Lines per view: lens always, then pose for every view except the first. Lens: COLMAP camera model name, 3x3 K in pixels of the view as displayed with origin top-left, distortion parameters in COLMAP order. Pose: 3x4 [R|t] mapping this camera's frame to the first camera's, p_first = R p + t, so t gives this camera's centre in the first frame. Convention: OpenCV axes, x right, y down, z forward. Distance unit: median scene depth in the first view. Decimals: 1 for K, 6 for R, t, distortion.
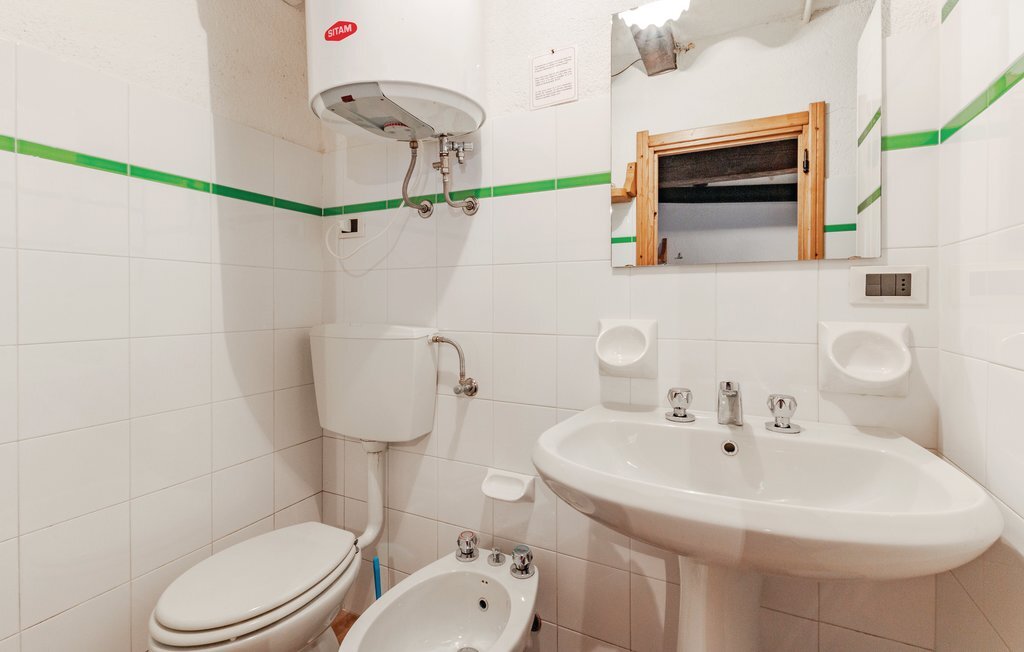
lens RADIAL K [[460.7, 0, 509.6], [0, 460.7, 307.6], [0, 0, 1]] dist [-0.001125, -0.000311]
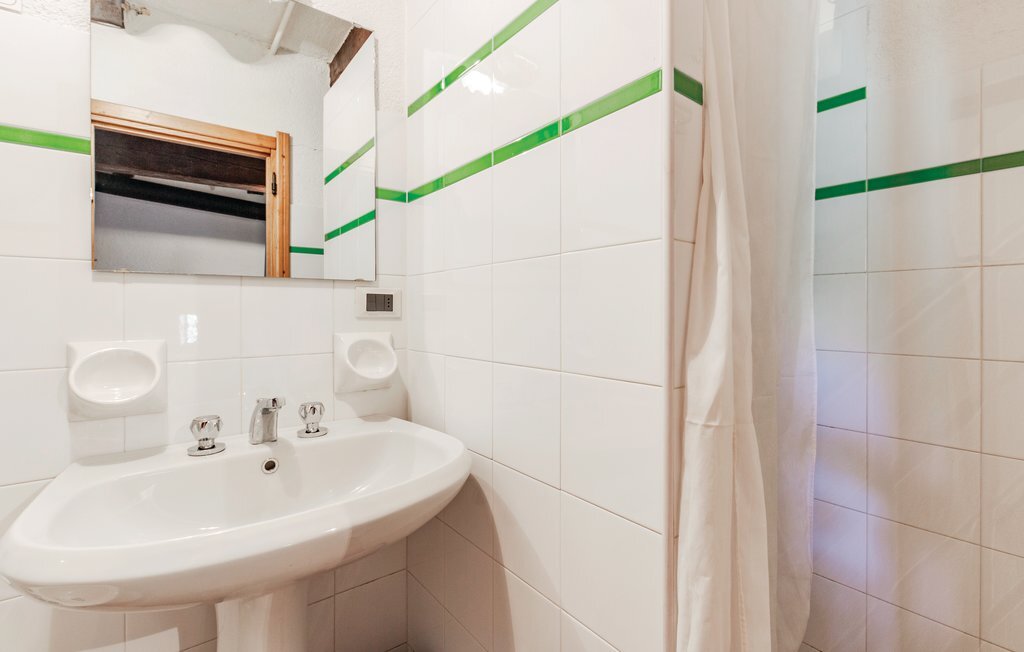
lens RADIAL K [[460.7, 0, 513.0], [0, 460.7, 316.7], [0, 0, 1]] dist [-0.001125, -0.000311]
pose [[0.425515, -0.007680, 0.904919, -0.154327], [0.017066, 0.999854, 0.000461, -0.003298], [-0.904791, 0.015247, 0.425584, 0.092160]]
